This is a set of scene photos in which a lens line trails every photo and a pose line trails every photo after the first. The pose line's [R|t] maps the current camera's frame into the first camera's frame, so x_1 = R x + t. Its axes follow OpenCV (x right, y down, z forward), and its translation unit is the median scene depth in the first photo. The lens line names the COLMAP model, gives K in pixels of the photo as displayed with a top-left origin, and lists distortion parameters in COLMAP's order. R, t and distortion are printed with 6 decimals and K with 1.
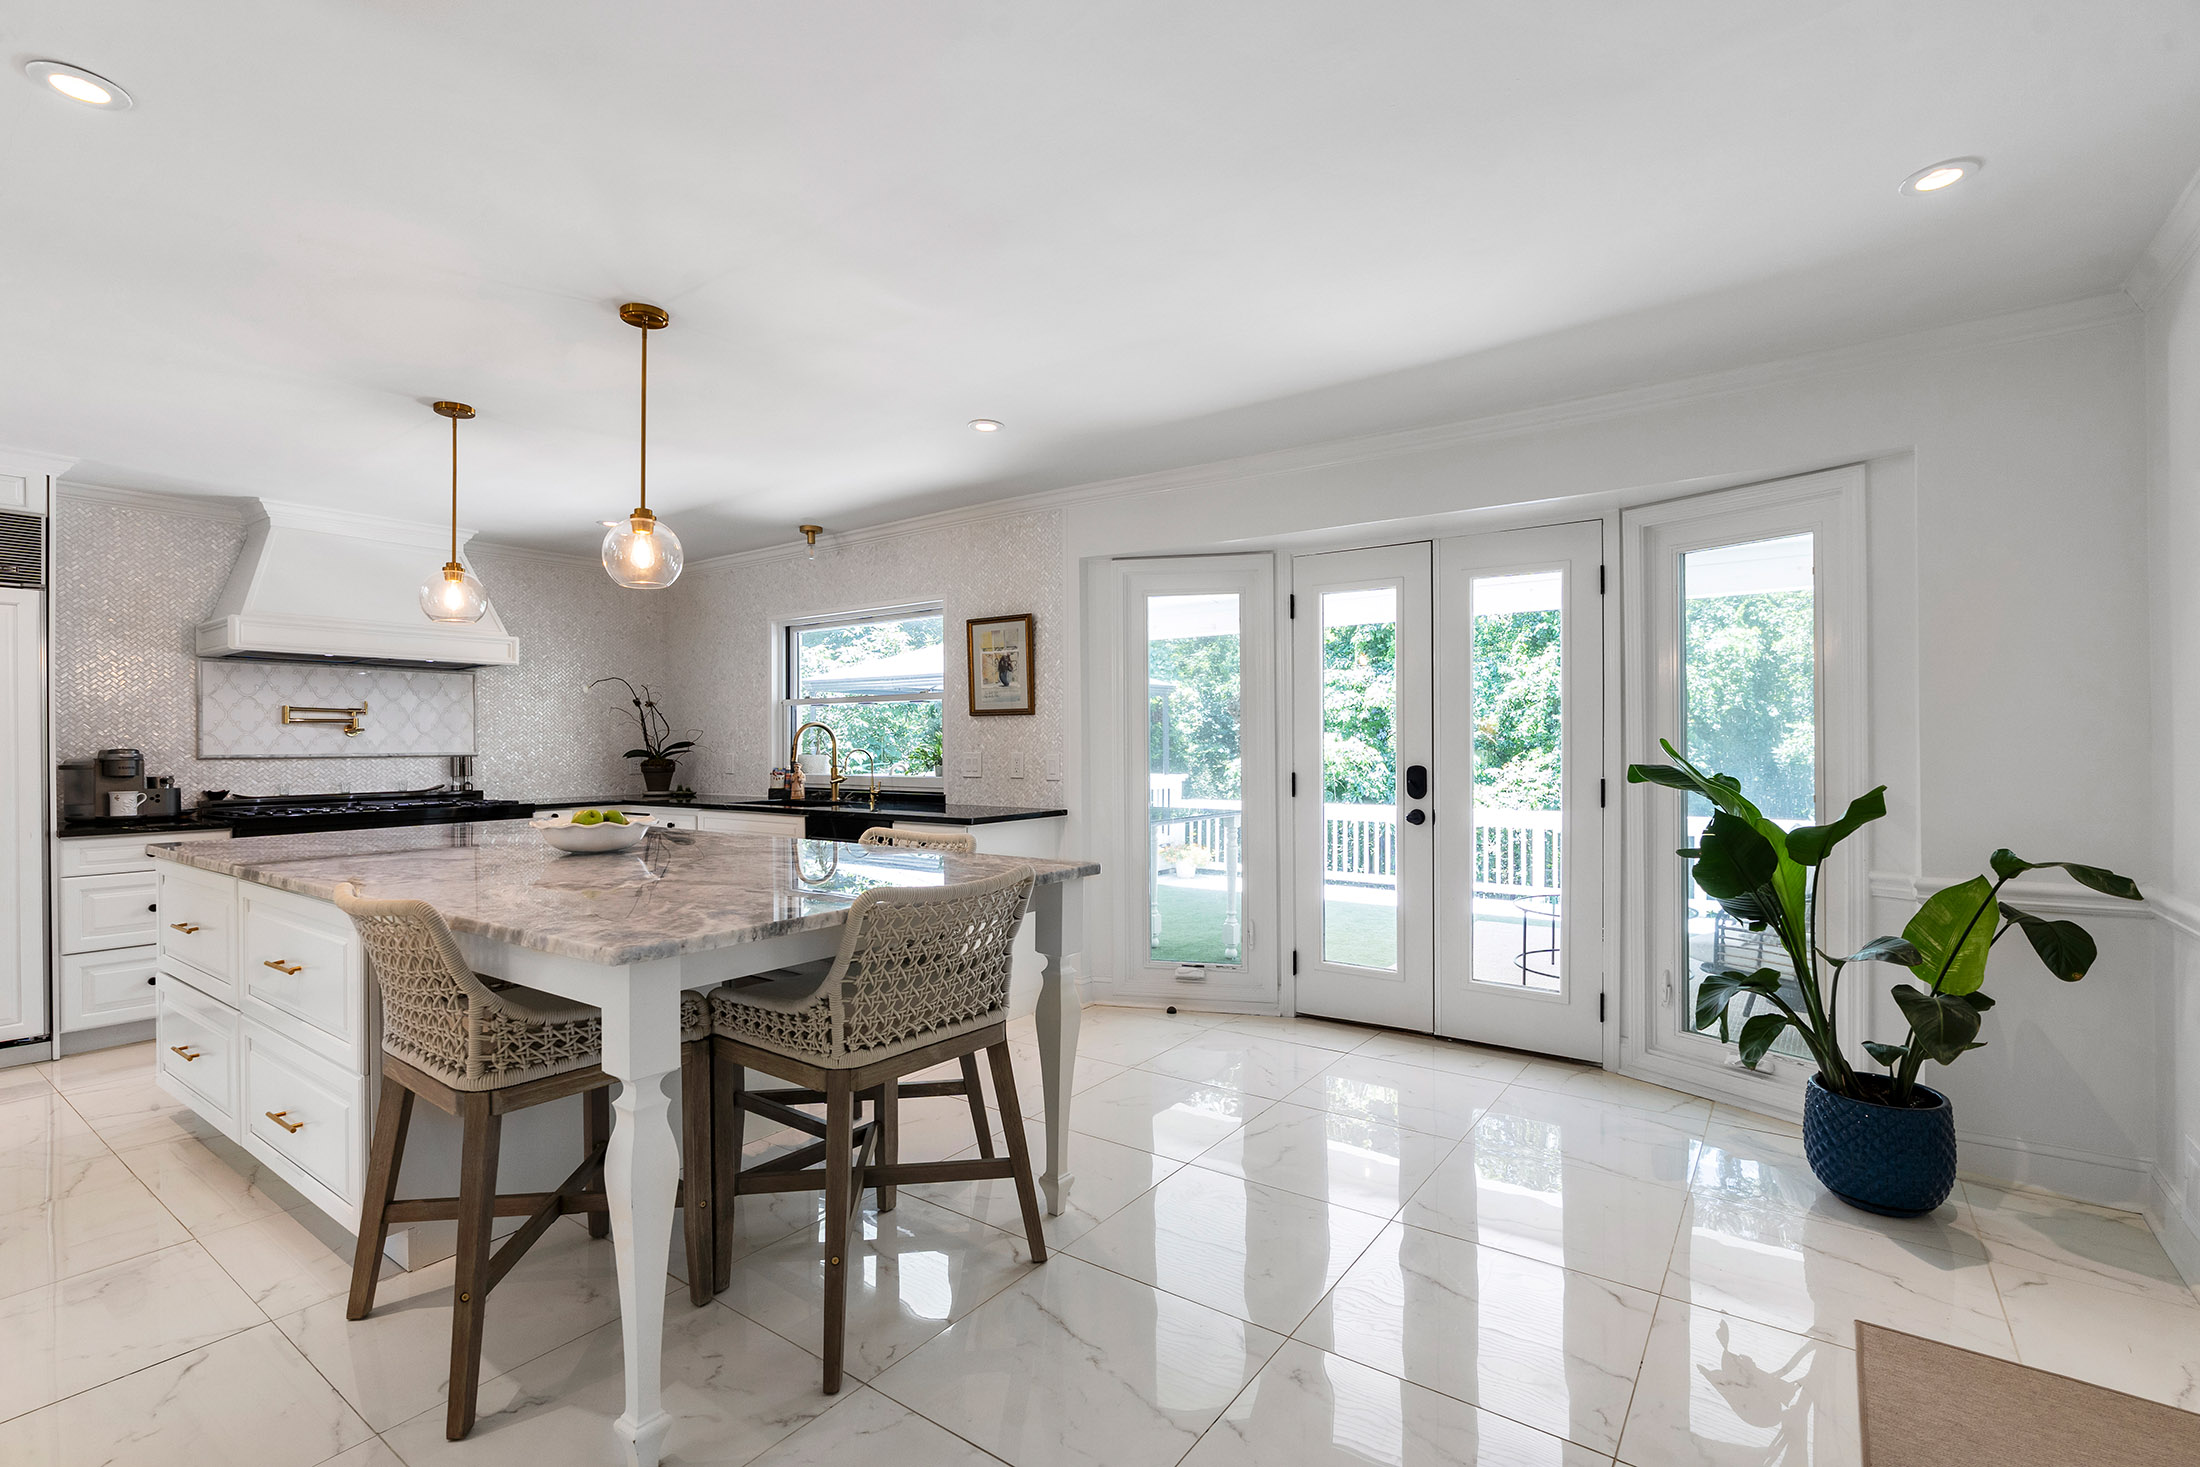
lens RADIAL K [[994.5, 0, 1091.5], [0, 994.5, 739.7], [0, 0, 1]] dist [-0.000084, 0.001038]
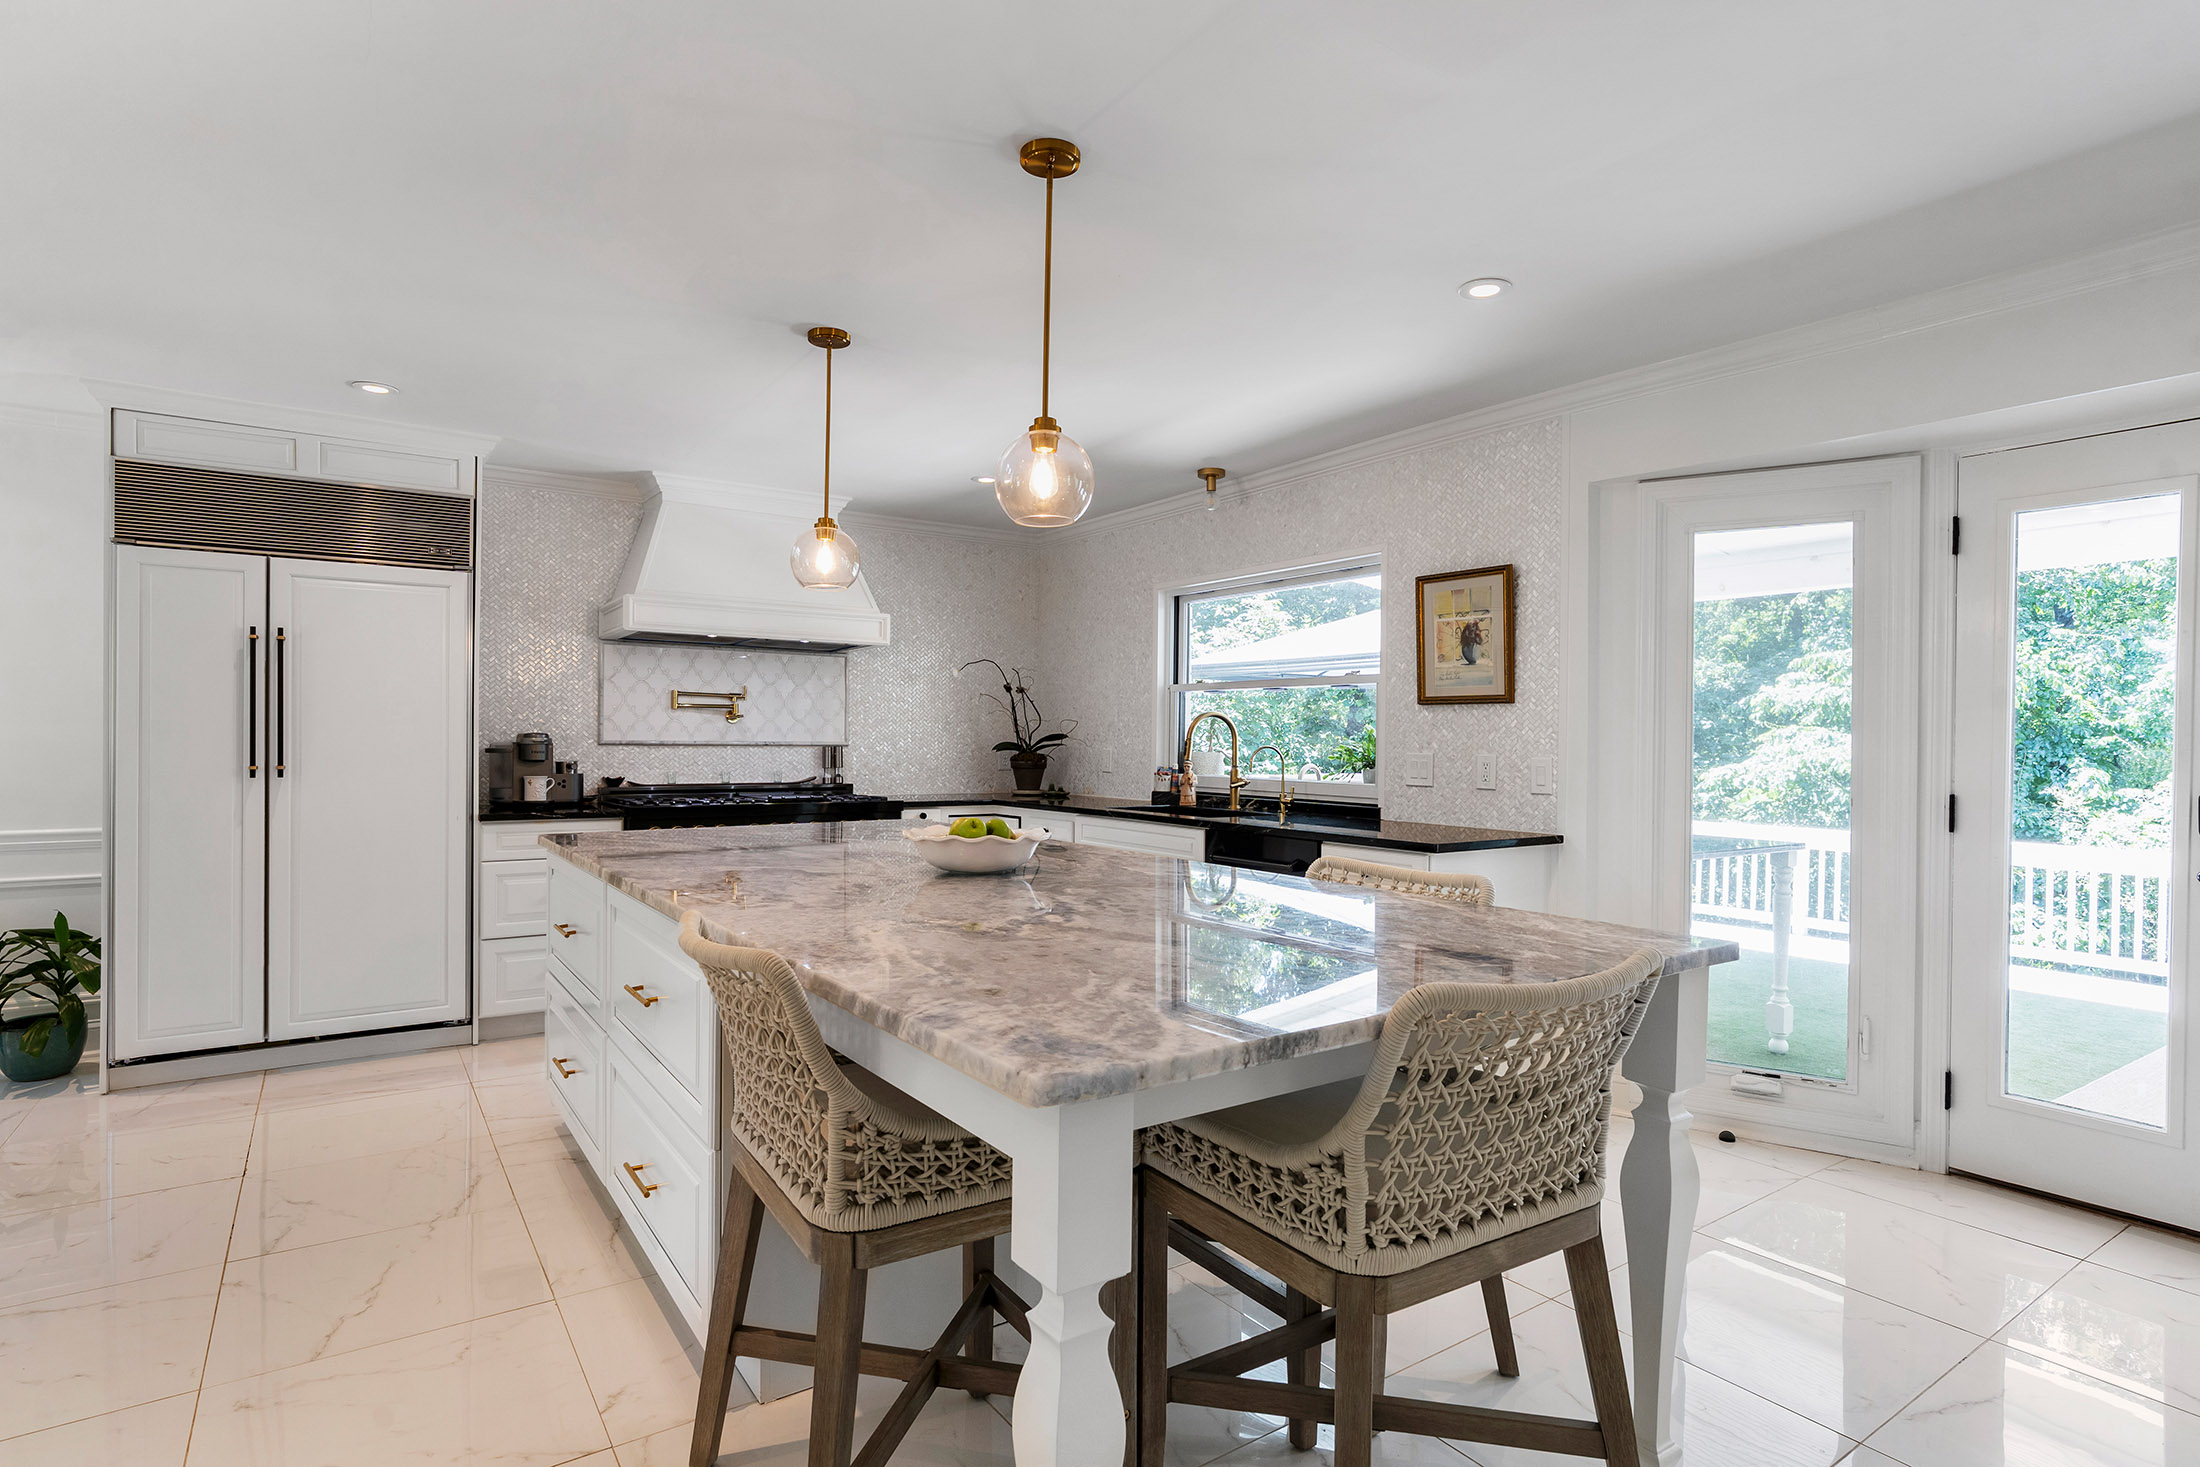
lens RADIAL K [[1124.6, 0, 1093.5], [0, 1124.6, 734.1], [0, 0, 1]] dist [-0.002079, 0.000287]
pose [[0.942870, 0.014017, -0.332865, -0.077547], [-0.014655, 0.999892, 0.000595, 0.001749], [0.332837, 0.004317, 0.942974, 0.127904]]
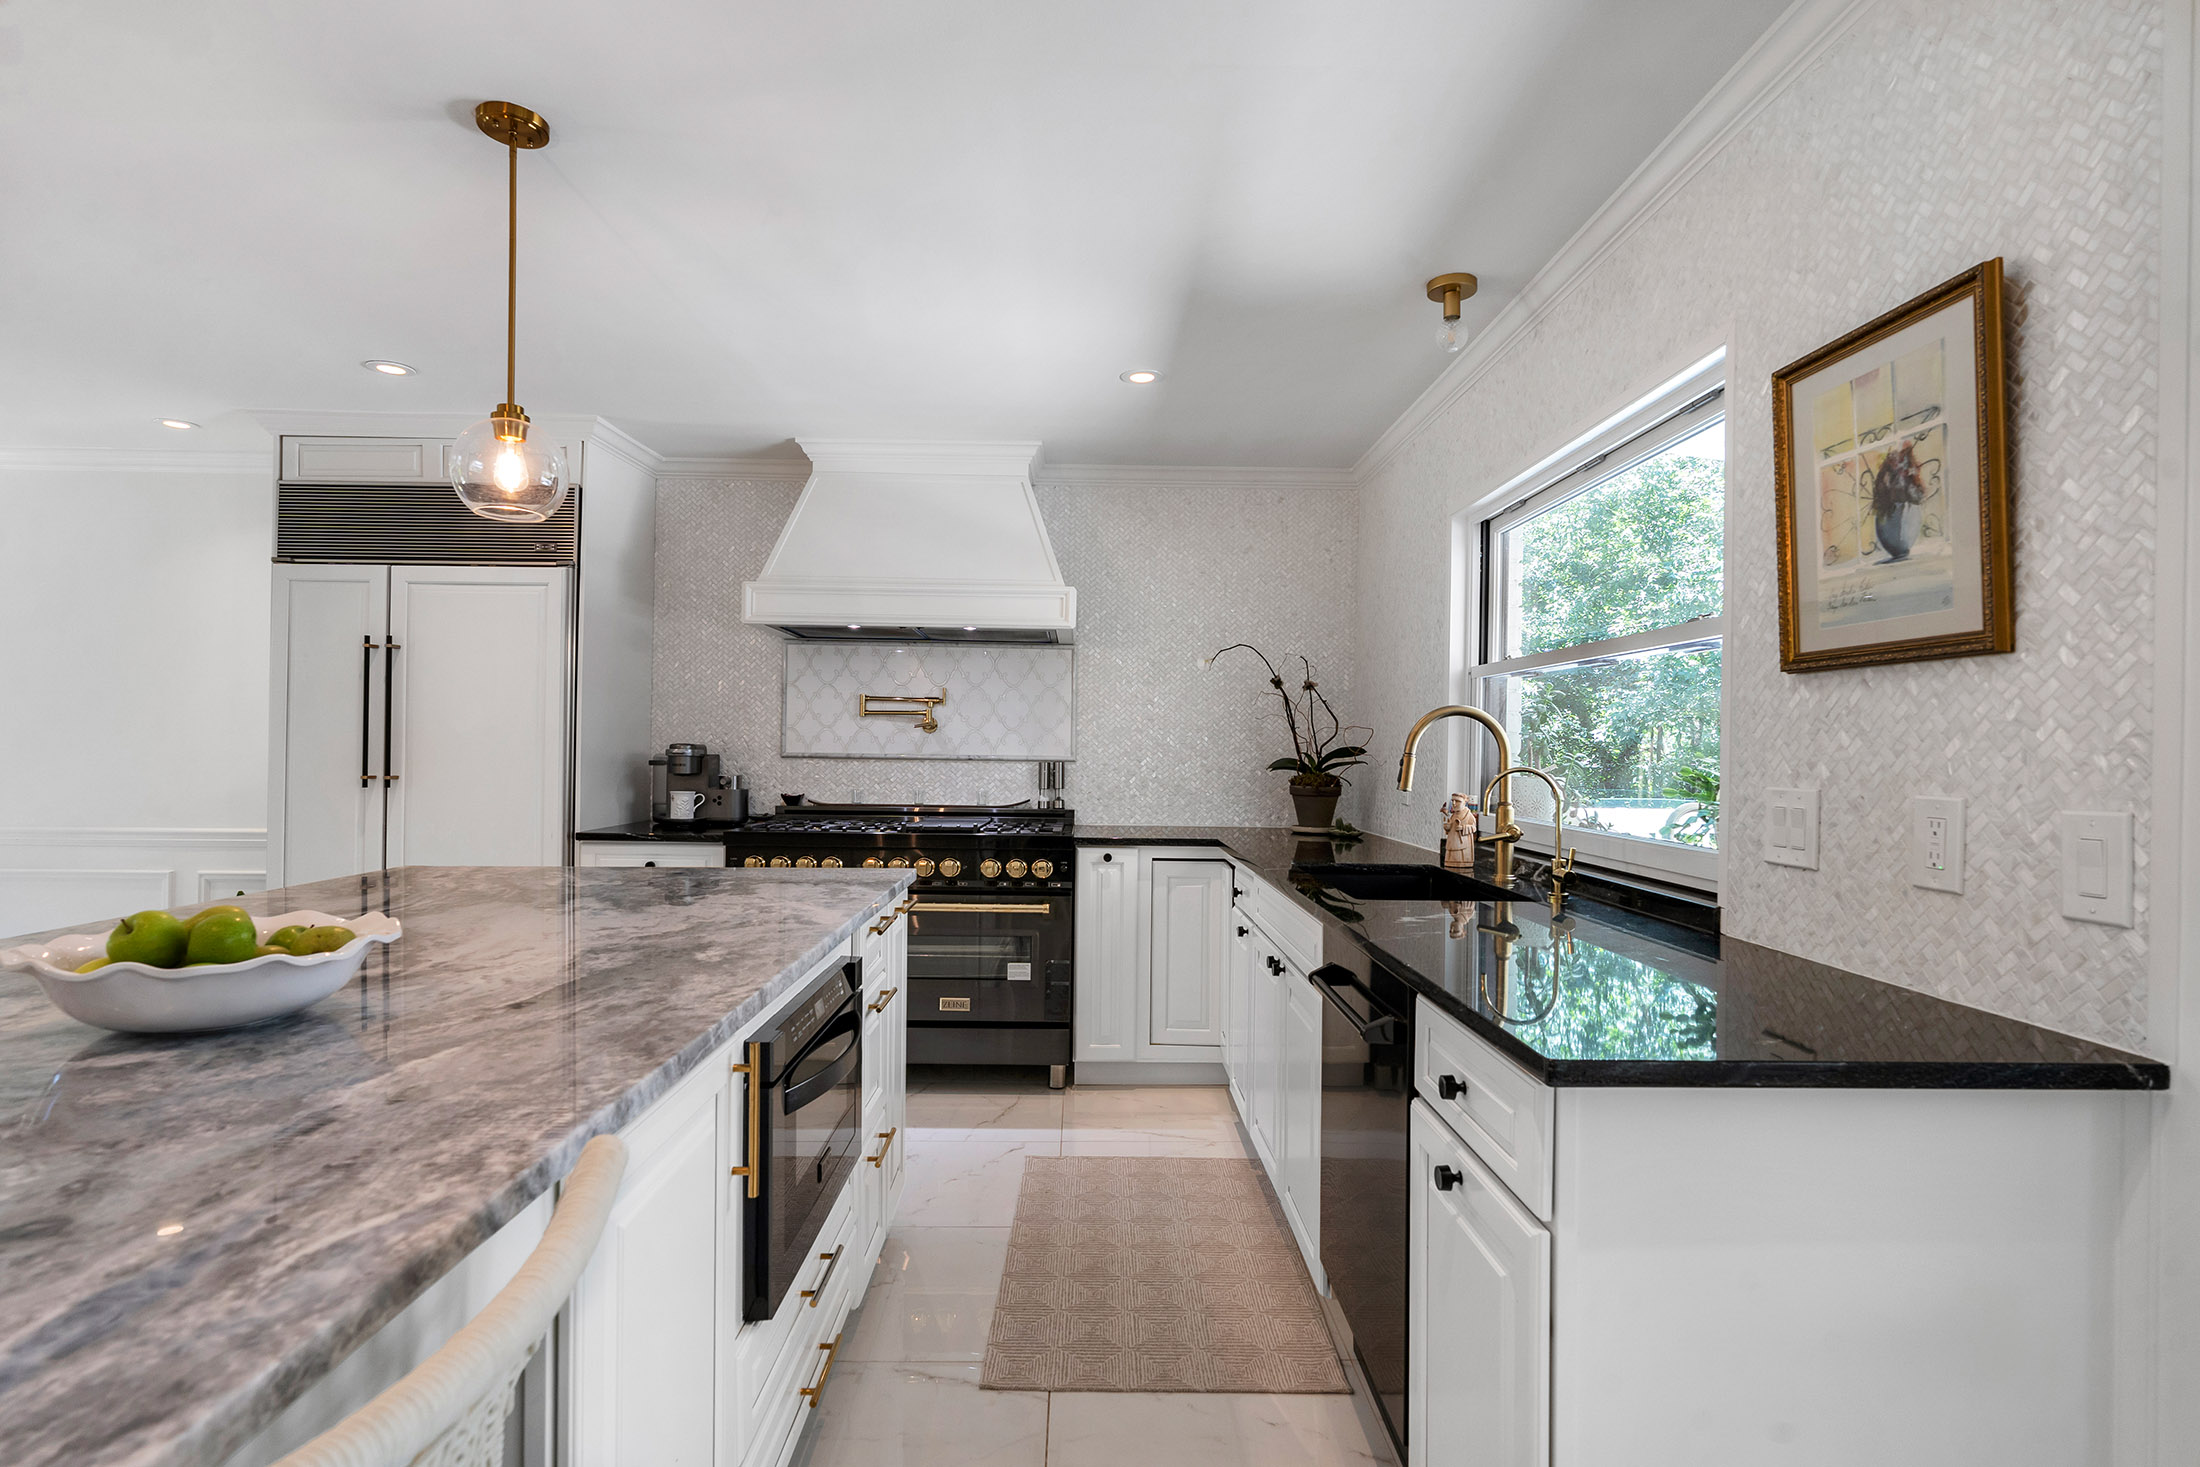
lens RADIAL K [[1081.5, 0, 1099.6], [0, 1081.5, 744.0], [0, 0, 1]] dist [-0.005146, 0.001048]
pose [[0.604593, 0.011397, -0.796453, 0.023106], [-0.015361, 0.999879, 0.002648, 0.001300], [0.796386, 0.010634, 0.604695, 0.683677]]
